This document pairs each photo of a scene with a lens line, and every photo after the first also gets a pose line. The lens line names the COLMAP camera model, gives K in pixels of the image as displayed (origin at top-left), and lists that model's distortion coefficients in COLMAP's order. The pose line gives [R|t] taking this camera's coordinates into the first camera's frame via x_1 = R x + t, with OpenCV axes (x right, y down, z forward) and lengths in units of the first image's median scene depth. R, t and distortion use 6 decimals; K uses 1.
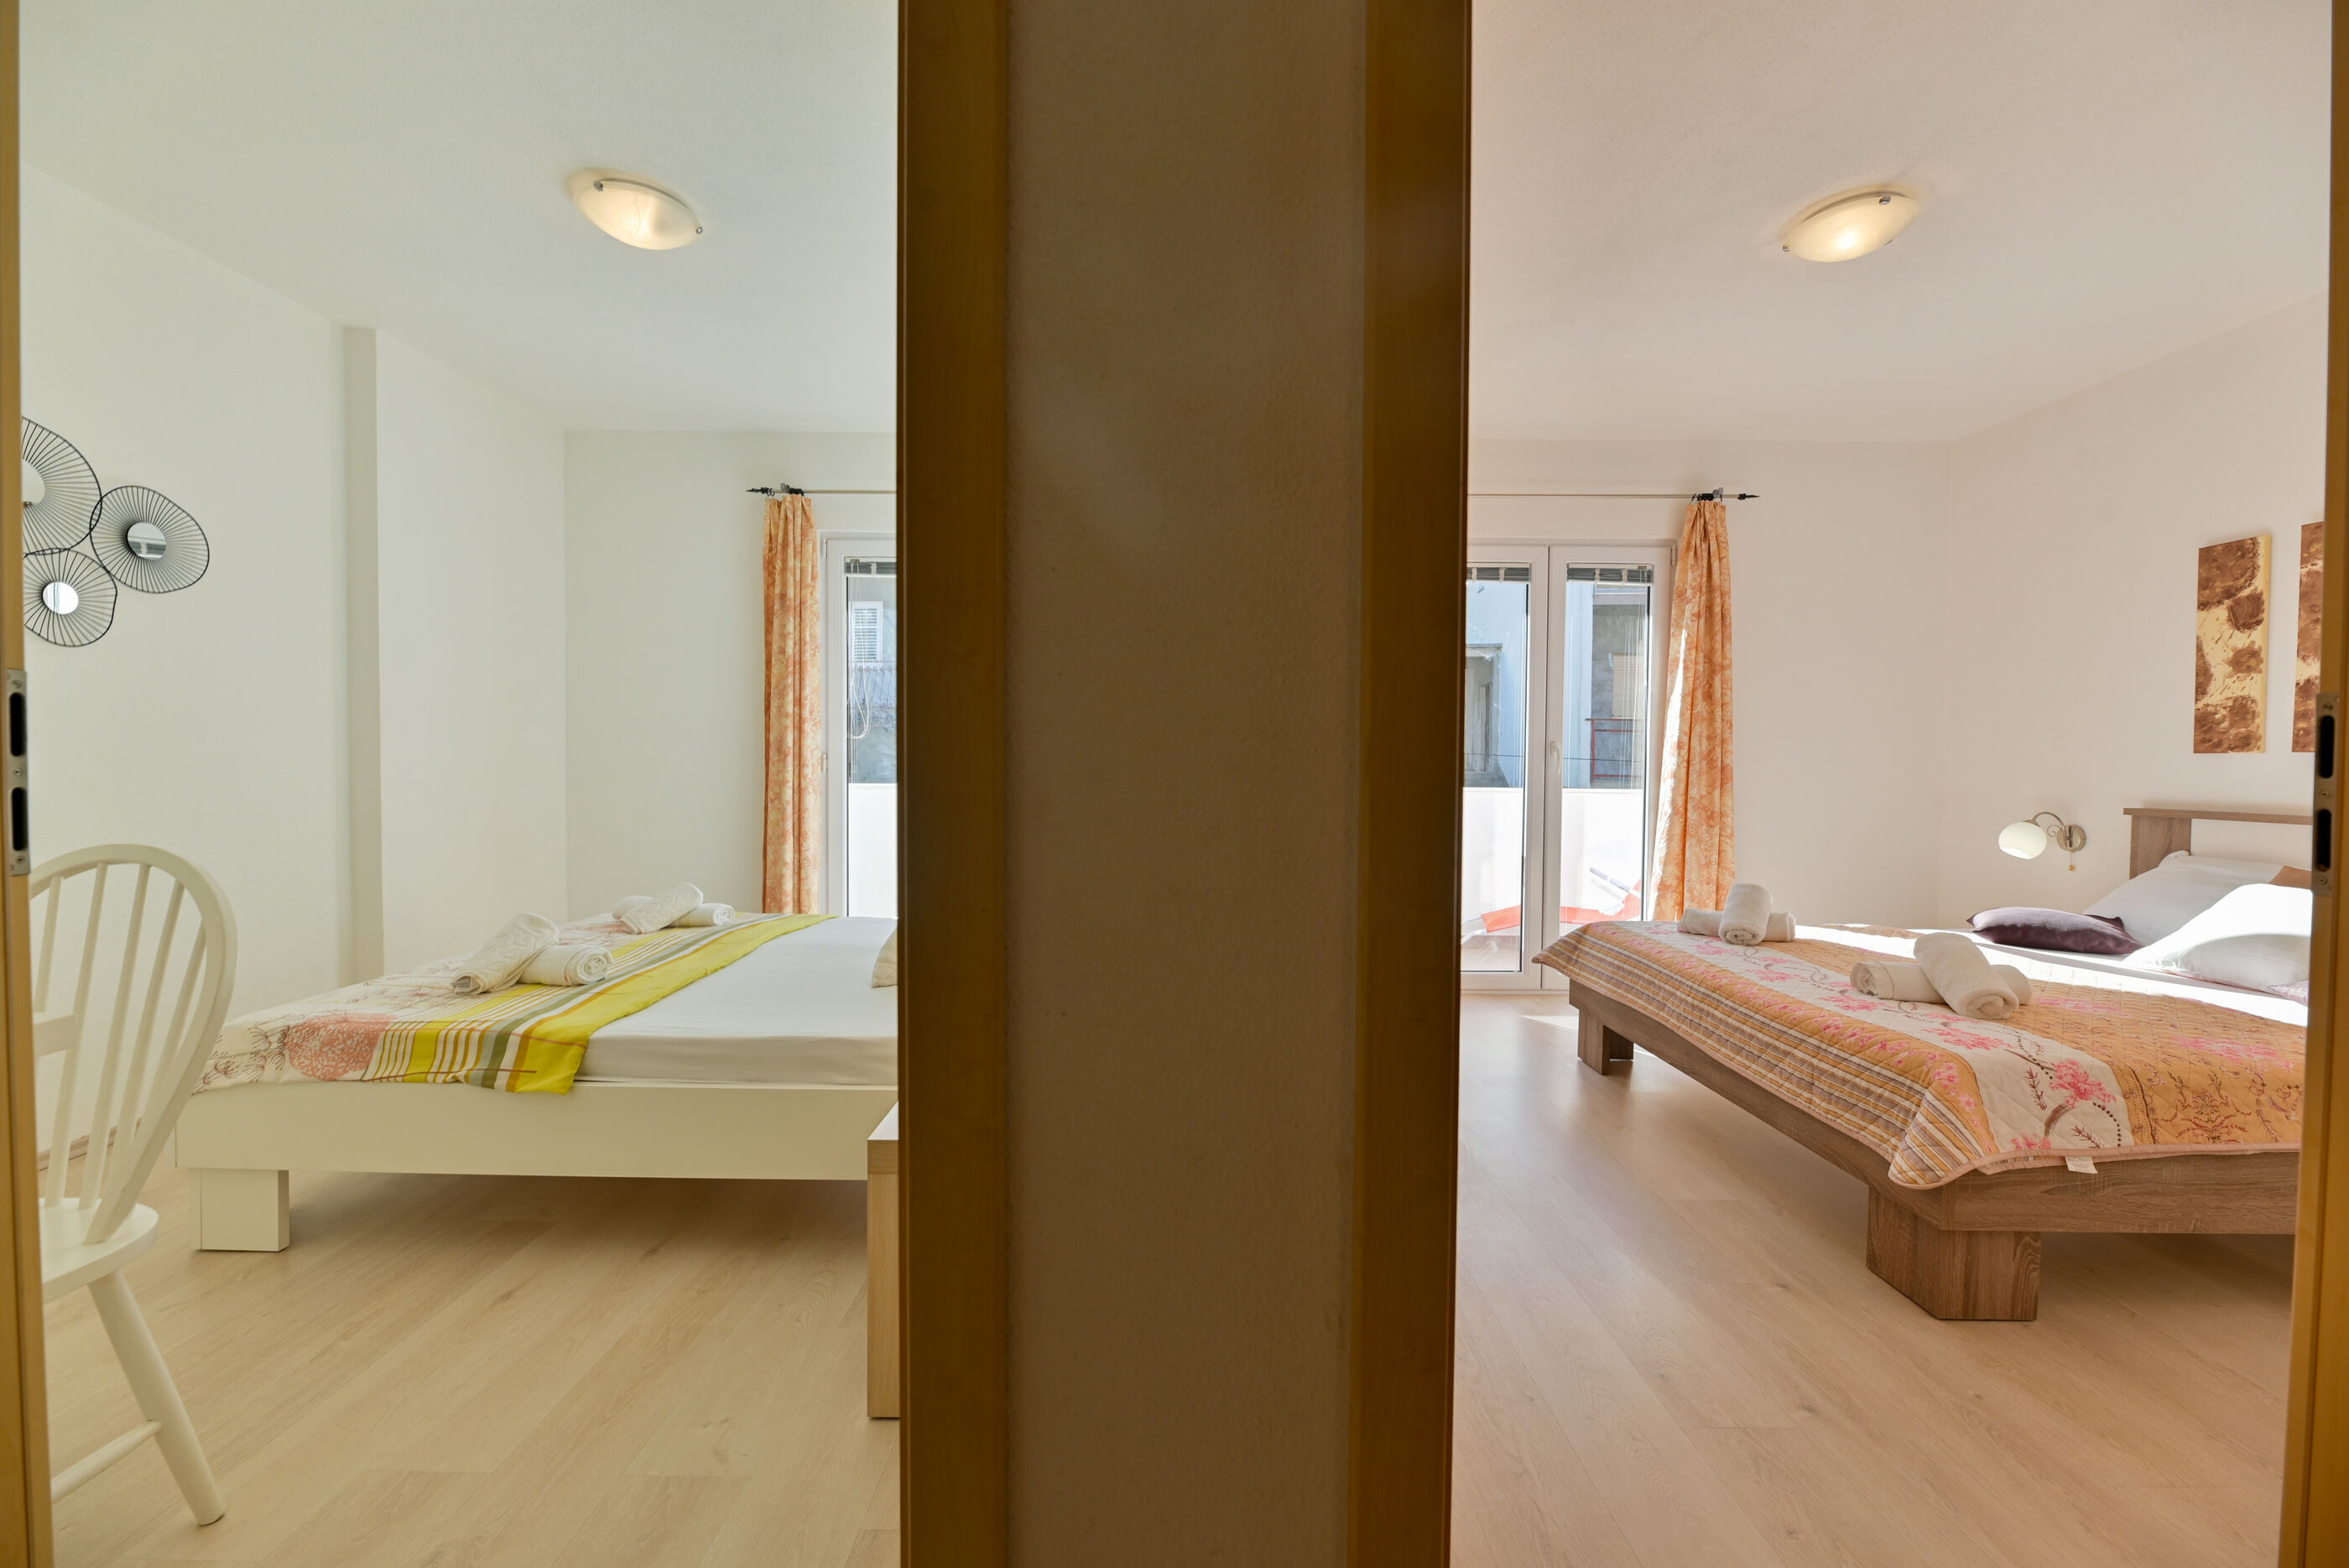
lens RADIAL K [[941.3, 0, 1168.2], [0, 941.3, 786.1], [0, 0, 1]] dist [0.000178, -0.003666]
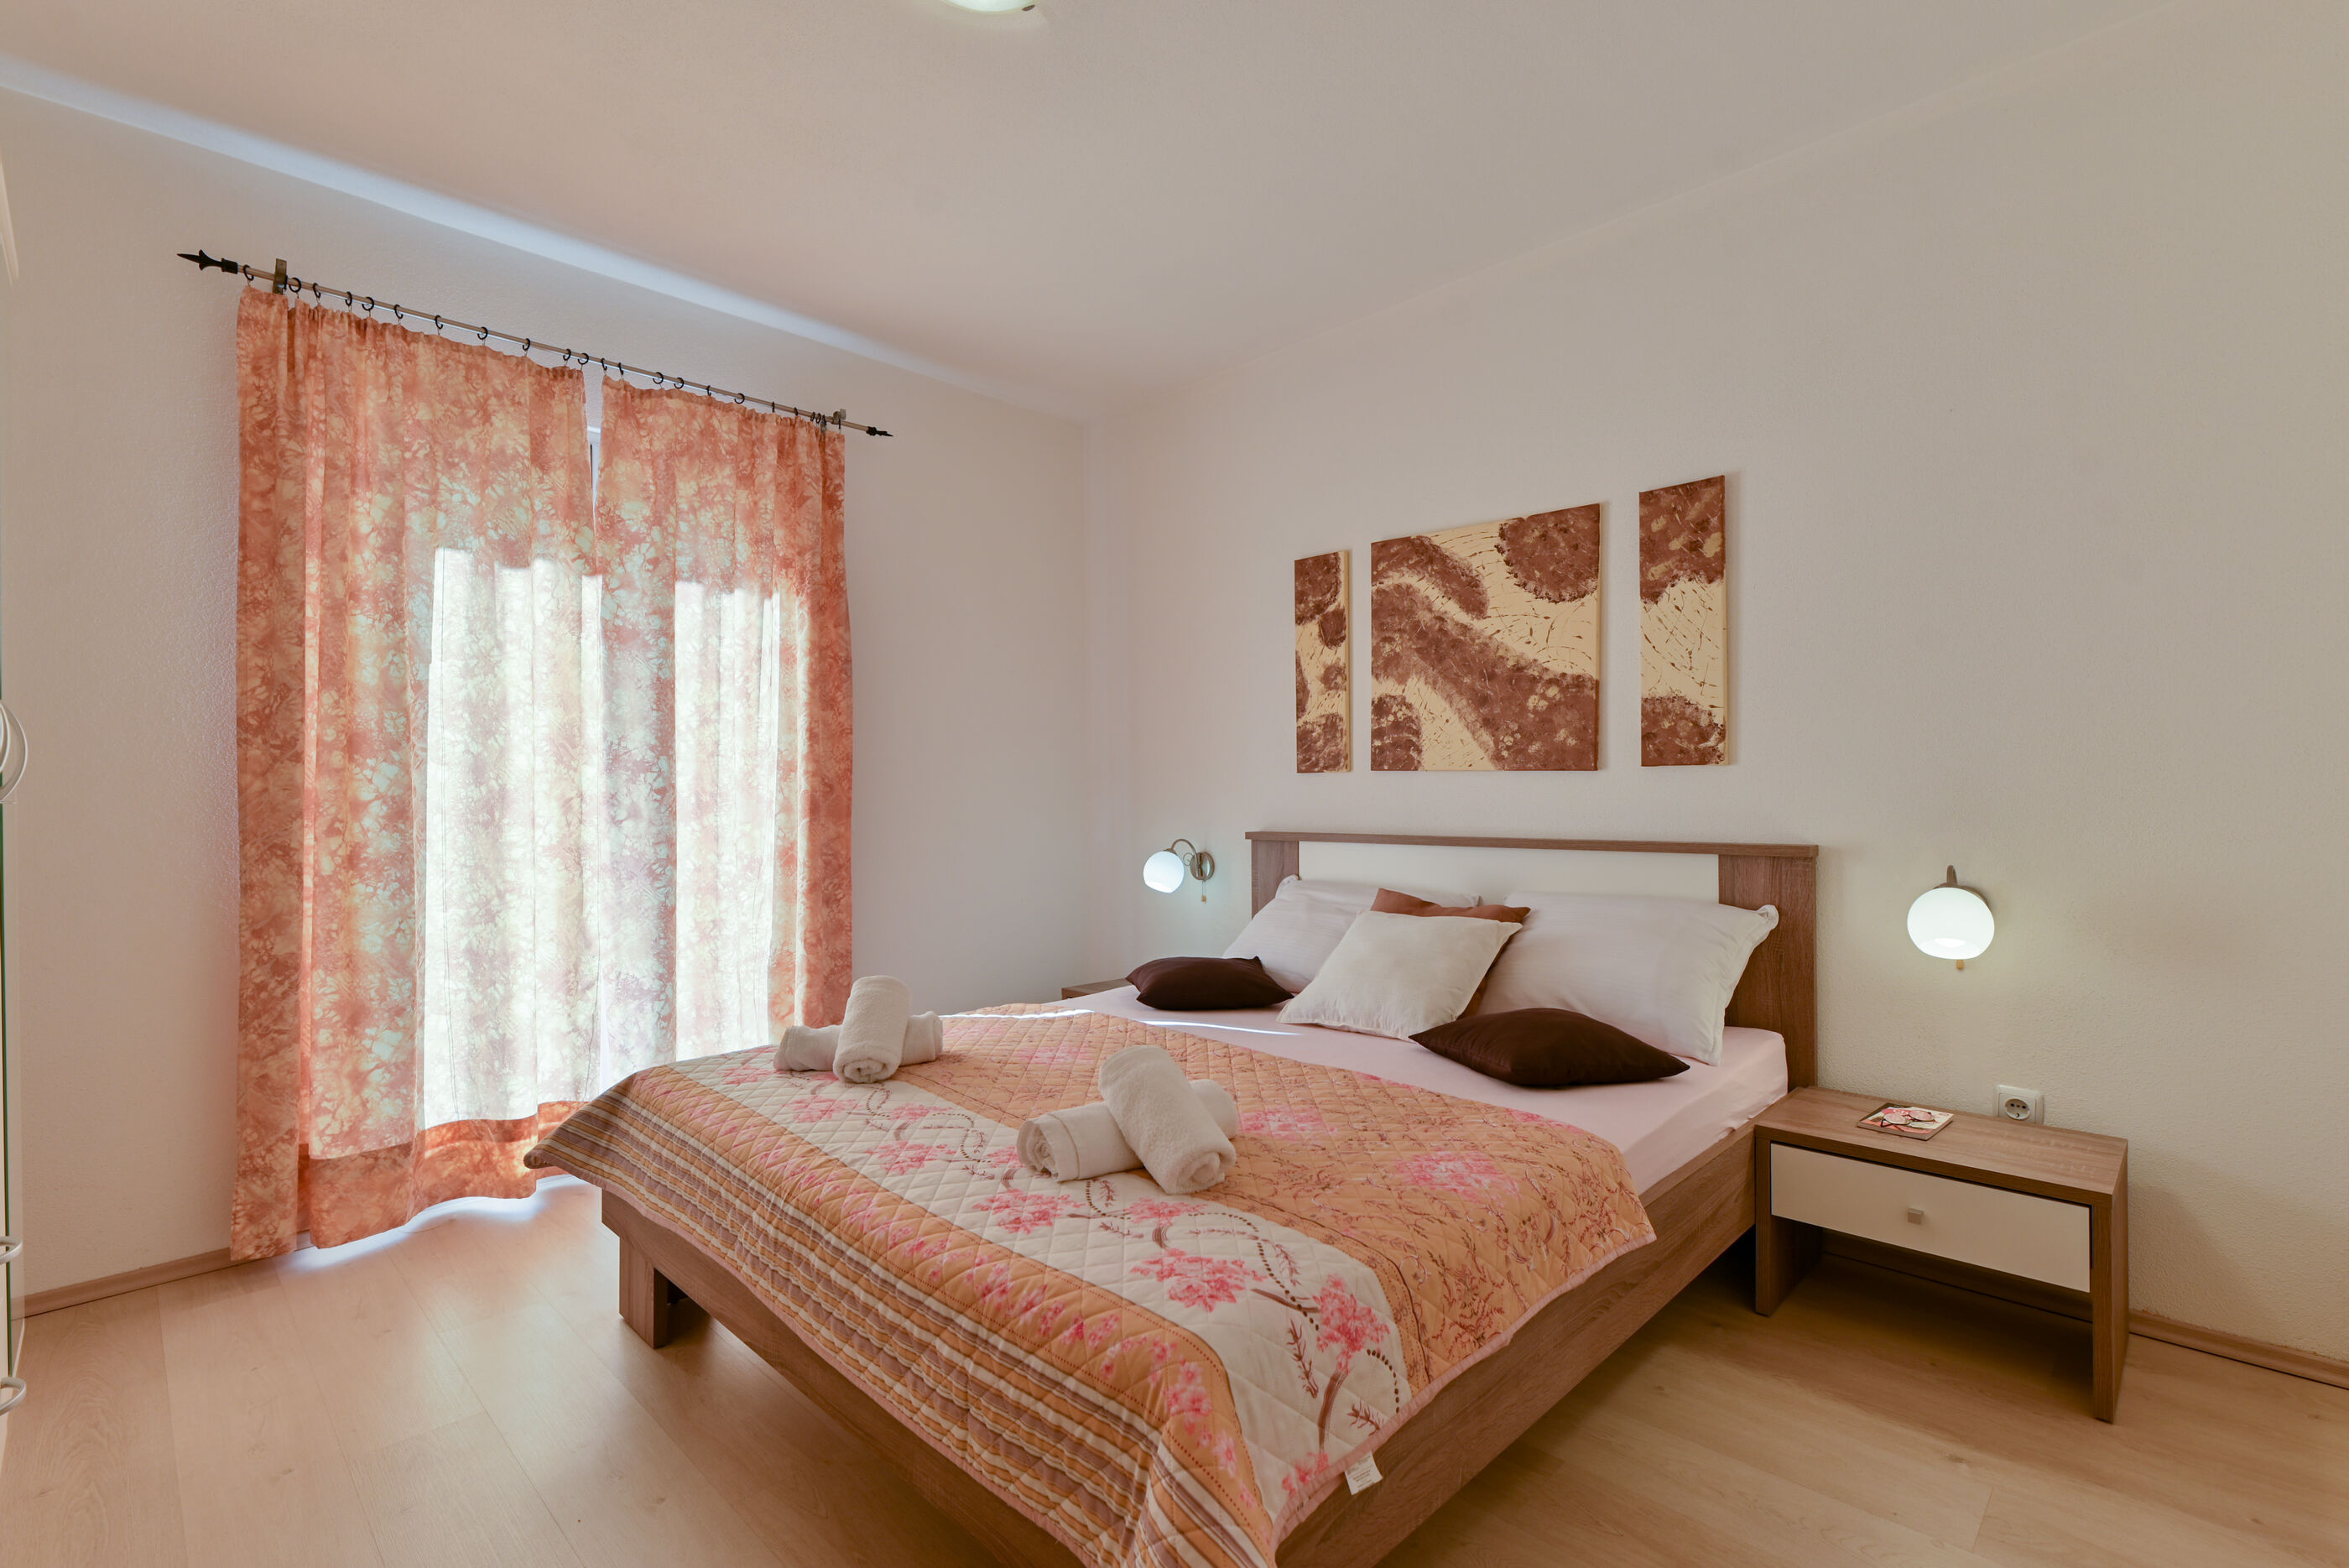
lens RADIAL K [[1056.7, 0, 1176.8], [0, 1056.7, 787.1], [0, 0, 1]] dist [0.004124, -0.004012]
pose [[0.699560, -0.009293, 0.714513, 0.247415], [0.031723, 0.999333, -0.018062, -0.005107], [-0.713869, 0.035302, 0.699389, 0.349021]]
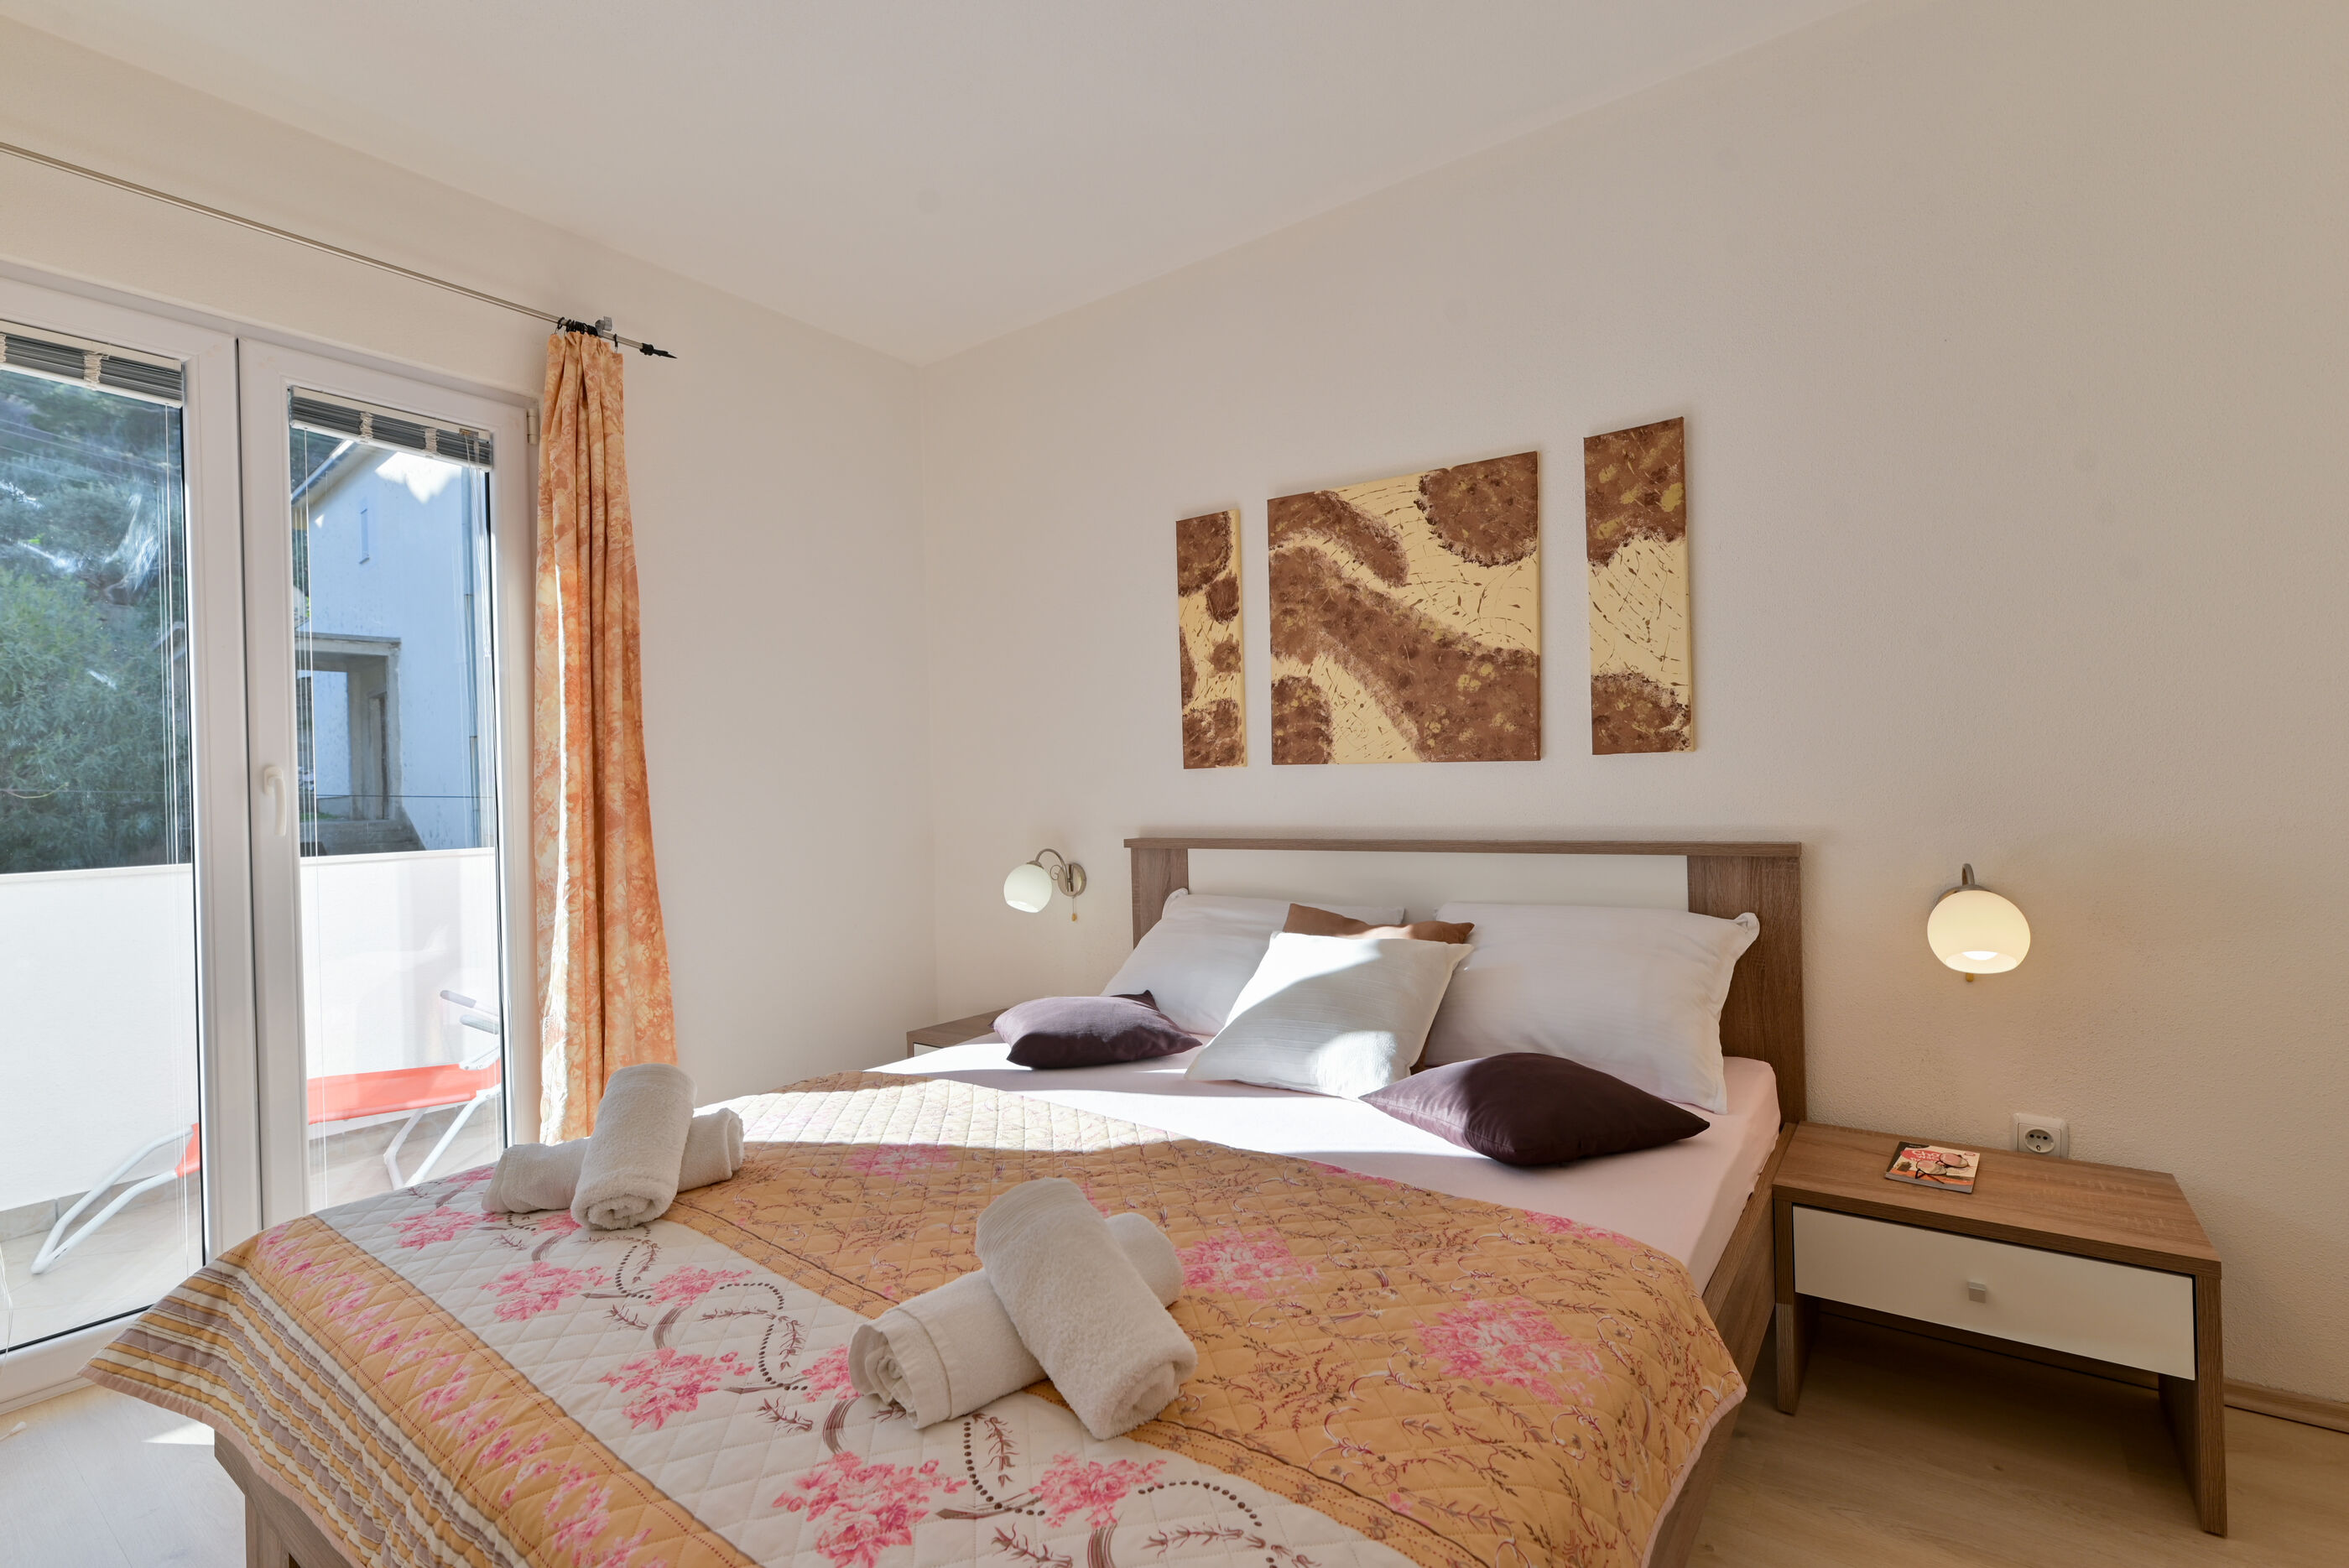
lens RADIAL K [[1056.7, 0, 1178.6], [0, 1056.7, 784.2], [0, 0, 1]] dist [0.004124, -0.004012]
pose [[0.583349, -0.021740, 0.811931, 0.355393], [0.053040, 0.998528, -0.011372, -0.011964], [-0.810488, 0.049699, 0.583643, 0.486441]]
